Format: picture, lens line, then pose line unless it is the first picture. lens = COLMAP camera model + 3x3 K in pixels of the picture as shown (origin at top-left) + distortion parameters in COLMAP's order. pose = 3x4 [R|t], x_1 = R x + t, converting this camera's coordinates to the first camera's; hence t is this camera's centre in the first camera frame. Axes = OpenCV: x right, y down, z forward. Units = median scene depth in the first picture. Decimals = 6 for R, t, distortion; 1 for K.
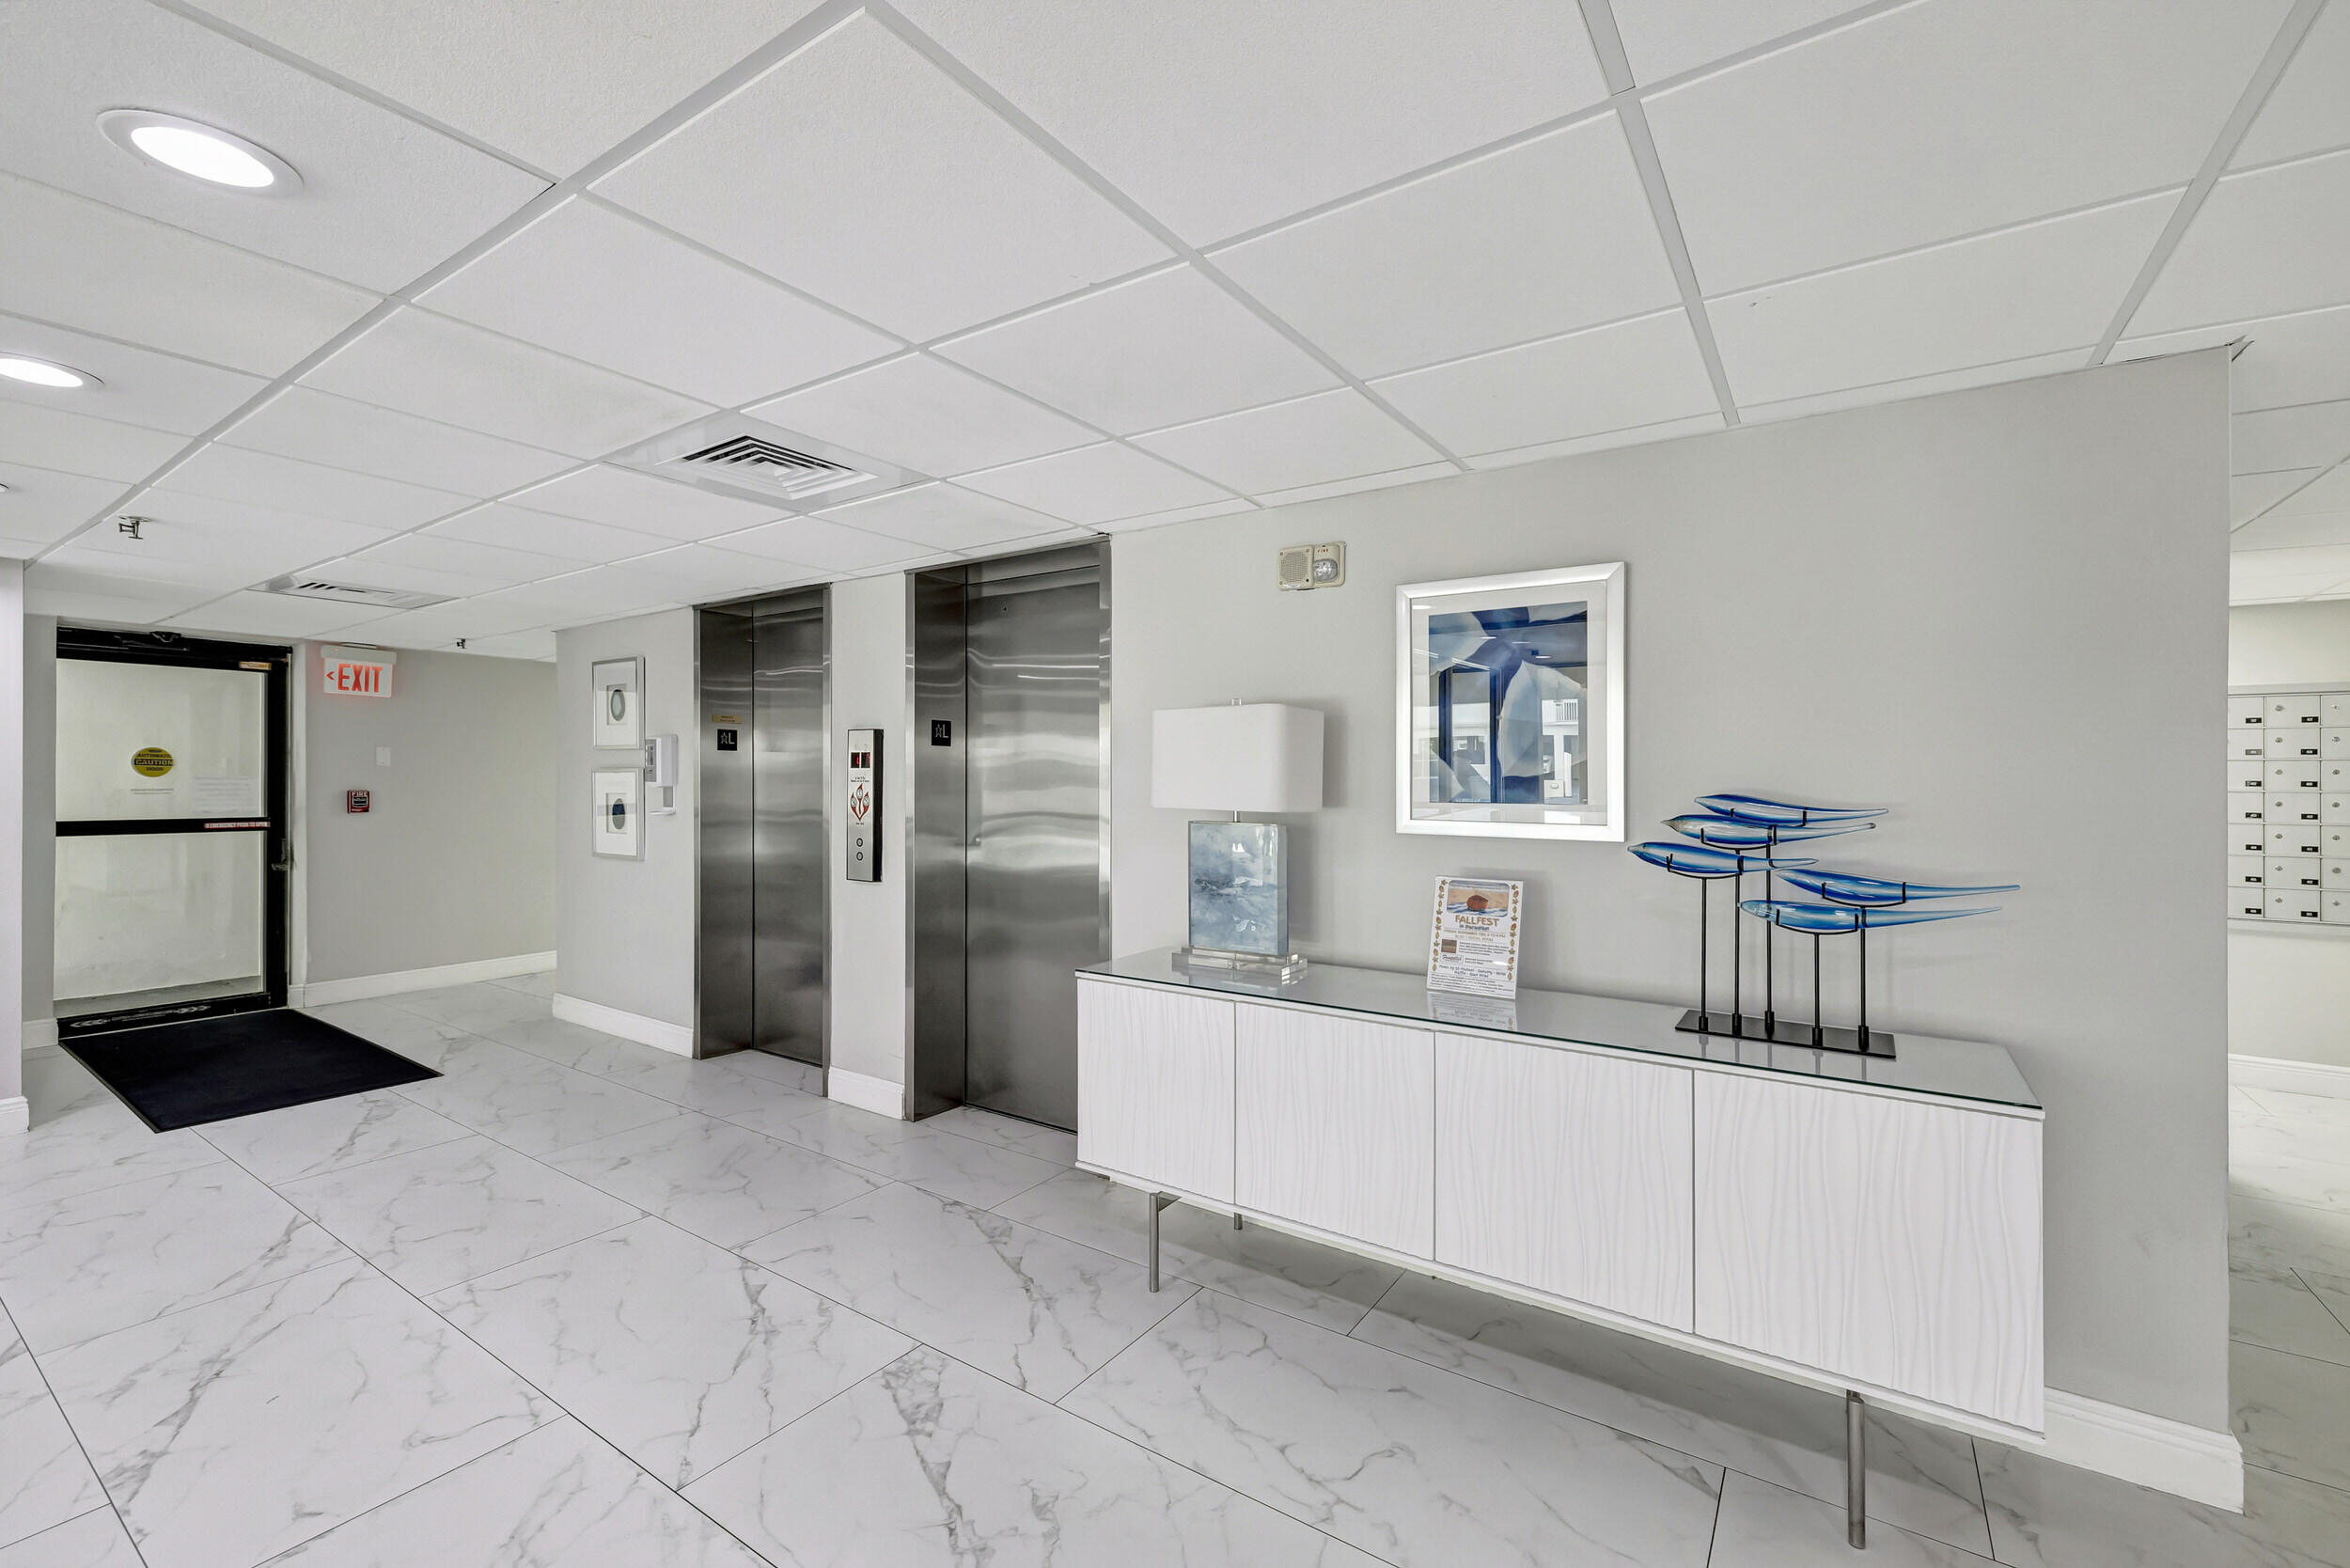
lens RADIAL K [[986.9, 0, 1176.6], [0, 986.9, 778.0], [0, 0, 1]] dist [0.002534, 0.000437]
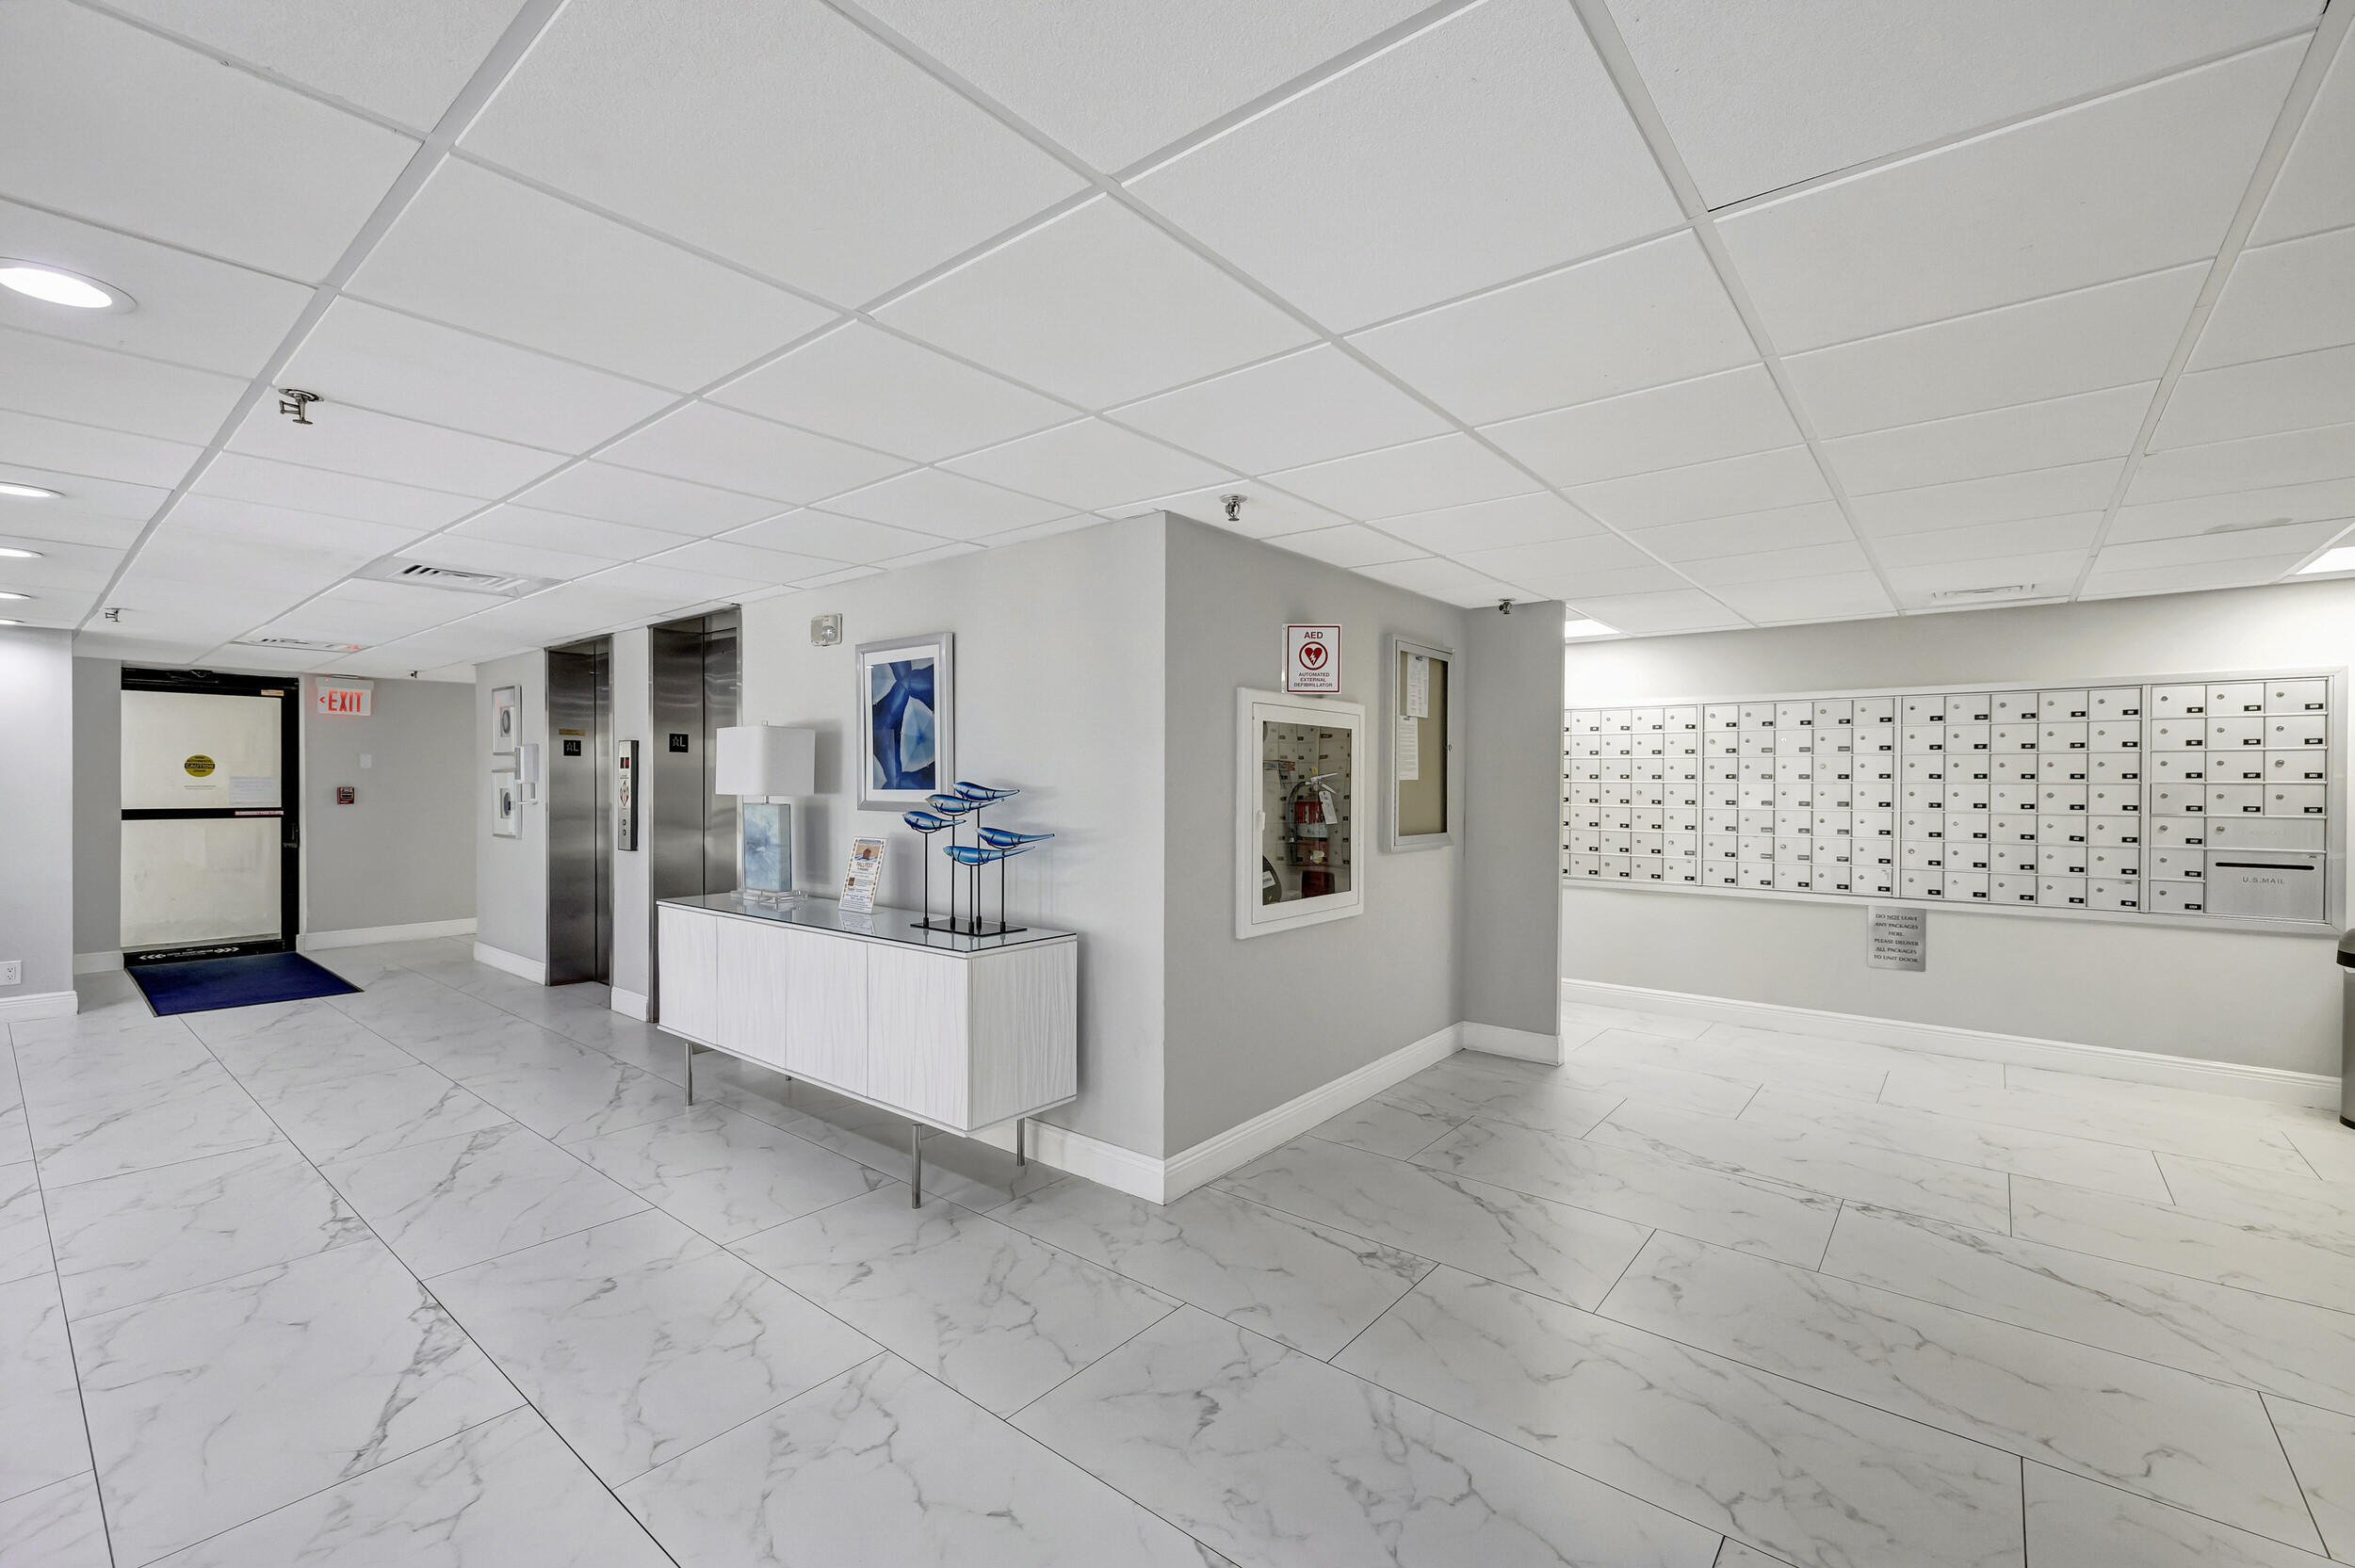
lens RADIAL K [[986.3, 0, 1177.5], [0, 986.3, 784.0], [0, 0, 1]] dist [0.002414, -0.000613]
pose [[0.996168, -0.002402, -0.087426, 0.479992], [0.002911, 0.999980, 0.005690, 0.005156], [0.087410, -0.005923, 0.996155, -0.258161]]
